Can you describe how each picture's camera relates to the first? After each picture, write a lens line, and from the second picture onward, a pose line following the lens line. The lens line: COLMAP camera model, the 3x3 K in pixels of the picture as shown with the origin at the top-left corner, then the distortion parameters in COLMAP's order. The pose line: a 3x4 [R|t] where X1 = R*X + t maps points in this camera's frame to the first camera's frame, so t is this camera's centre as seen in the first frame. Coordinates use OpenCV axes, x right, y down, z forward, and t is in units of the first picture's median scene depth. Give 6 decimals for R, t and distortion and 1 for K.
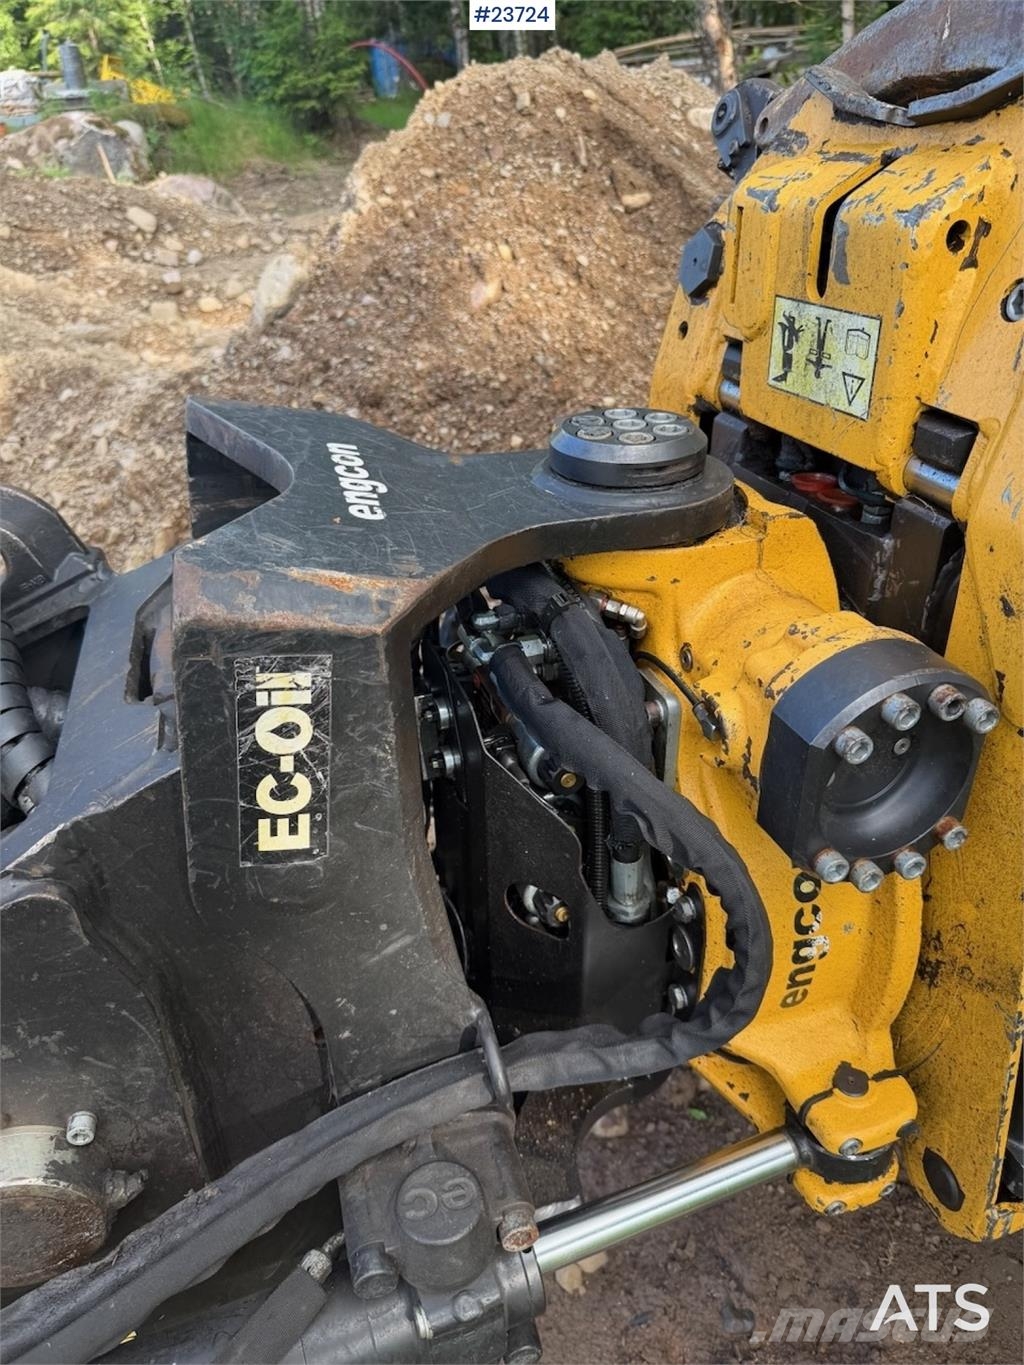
lens RADIAL K [[980.5, 0, 491.3], [0, 980.5, 769.1], [0, 0, 1]] dist [0.053917, -0.077630]
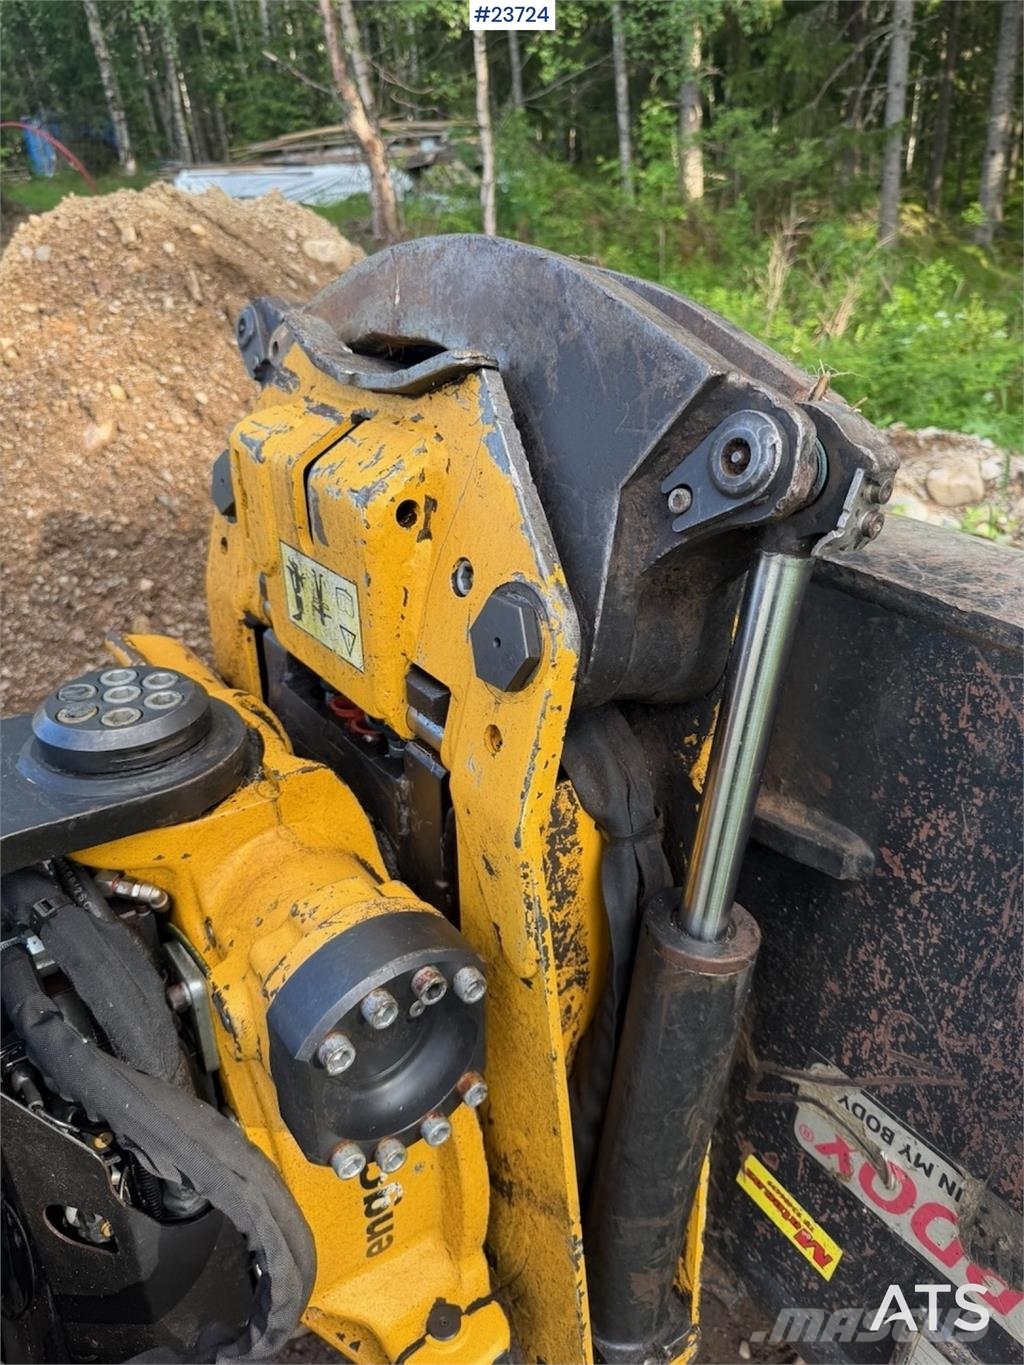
lens RADIAL K [[974.1, 0, 488.3], [0, 974.1, 754.0], [0, 0, 1]] dist [0.054093, -0.061816]
pose [[0.961007, -0.112647, 0.252538, 0.083896], [0.130175, 0.990033, -0.053753, -0.069679], [-0.243966, 0.084532, 0.966093, -0.001797]]
